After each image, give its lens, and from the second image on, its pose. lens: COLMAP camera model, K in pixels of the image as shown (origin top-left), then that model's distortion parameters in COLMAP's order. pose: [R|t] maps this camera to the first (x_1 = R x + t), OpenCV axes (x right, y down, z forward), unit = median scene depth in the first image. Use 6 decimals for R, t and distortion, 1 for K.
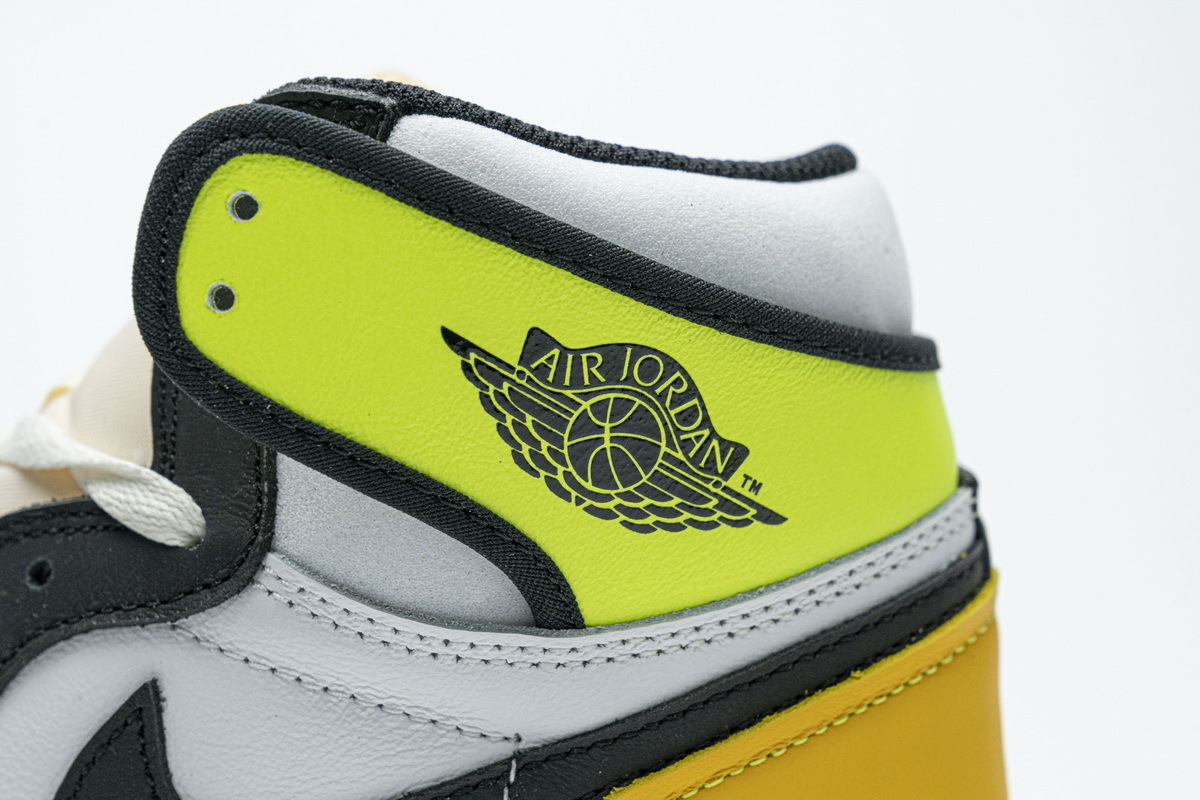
lens RADIAL K [[2322.1, 0, 604.2], [0, 2322.1, 400.9], [0, 0, 1]] dist [-0.007674, 0.000000]
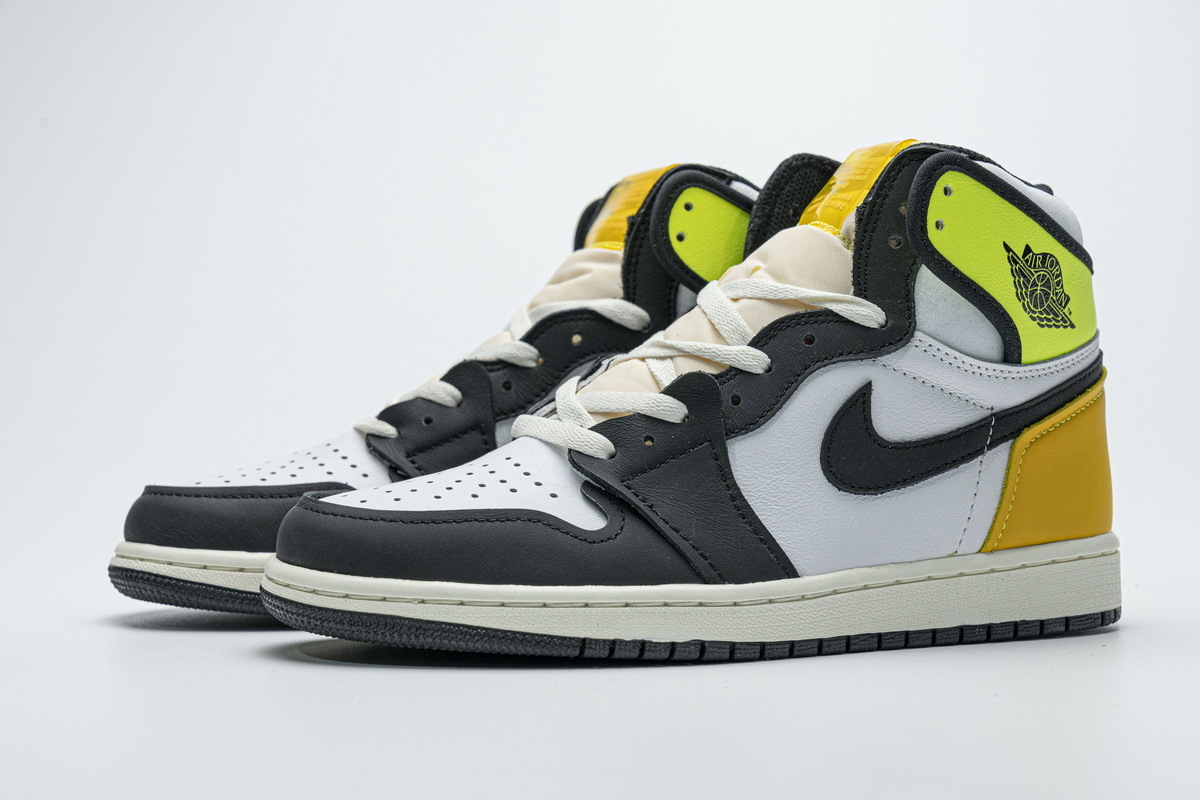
lens RADIAL K [[2322.1, 0, 599.7], [0, 2322.1, 404.6], [0, 0, 1]] dist [-0.007674, 0.000000]
pose [[0.900541, 0.026528, 0.433961, -1.527831], [-0.010730, 0.999189, -0.038814, 0.245061], [-0.434638, 0.030297, 0.900095, -1.098060]]
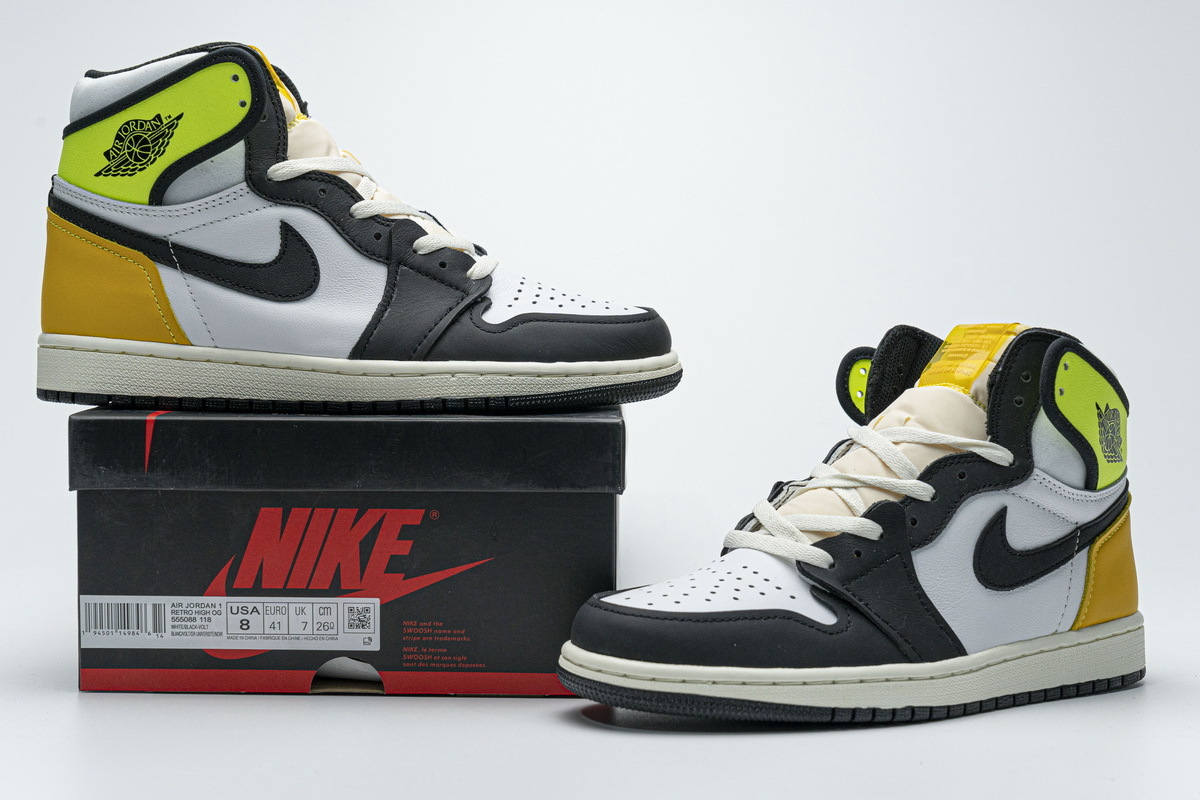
lens RADIAL K [[1943.6, 0, 599.0], [0, 1943.6, 396.0], [0, 0, 1]] dist [-0.022506, 0.000000]
pose [[0.799469, 0.038139, 0.599496, -2.332260], [-0.003964, 0.998296, -0.058225, 0.127766], [-0.600695, 0.044173, 0.798257, -0.872566]]
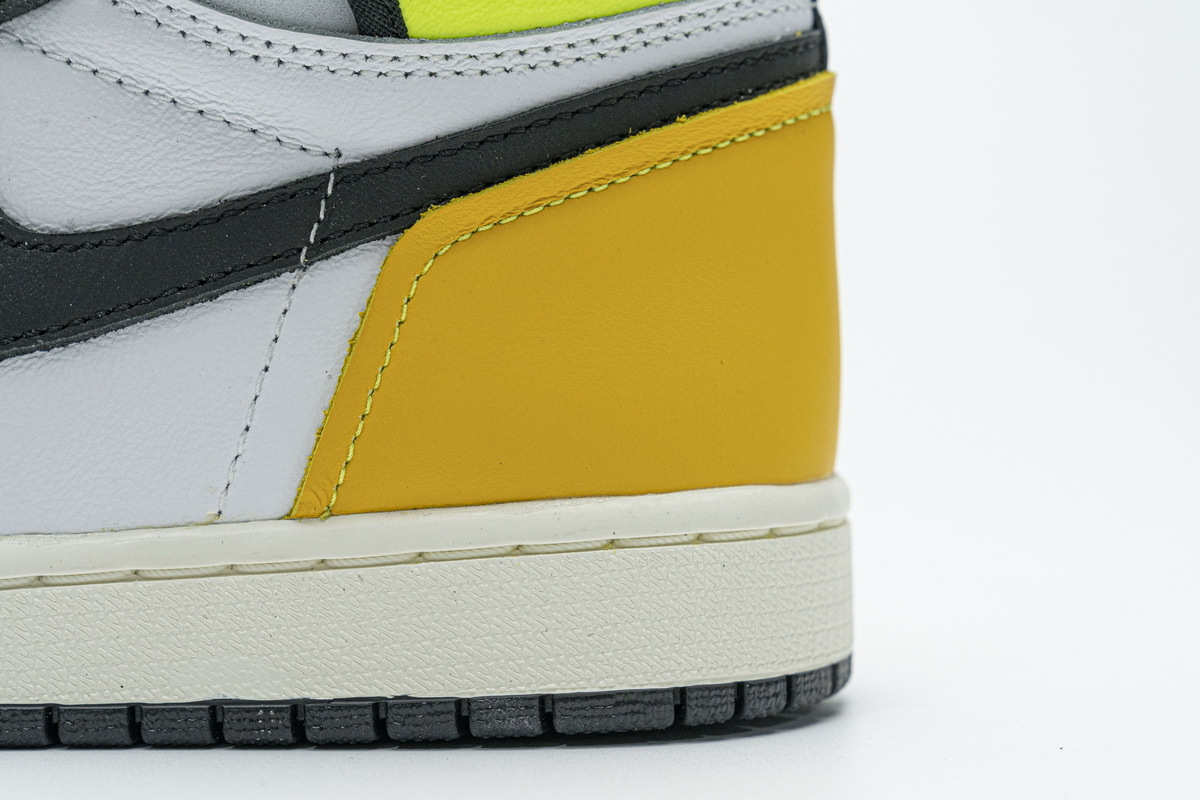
lens RADIAL K [[2322.1, 0, 588.2], [0, 2322.1, 395.5], [0, 0, 1]] dist [-0.007674, 0.000000]
pose [[0.999085, 0.040219, 0.014560, 0.060326], [-0.039994, 0.999081, -0.015407, 0.261411], [-0.015166, 0.014810, 0.999775, 0.001387]]
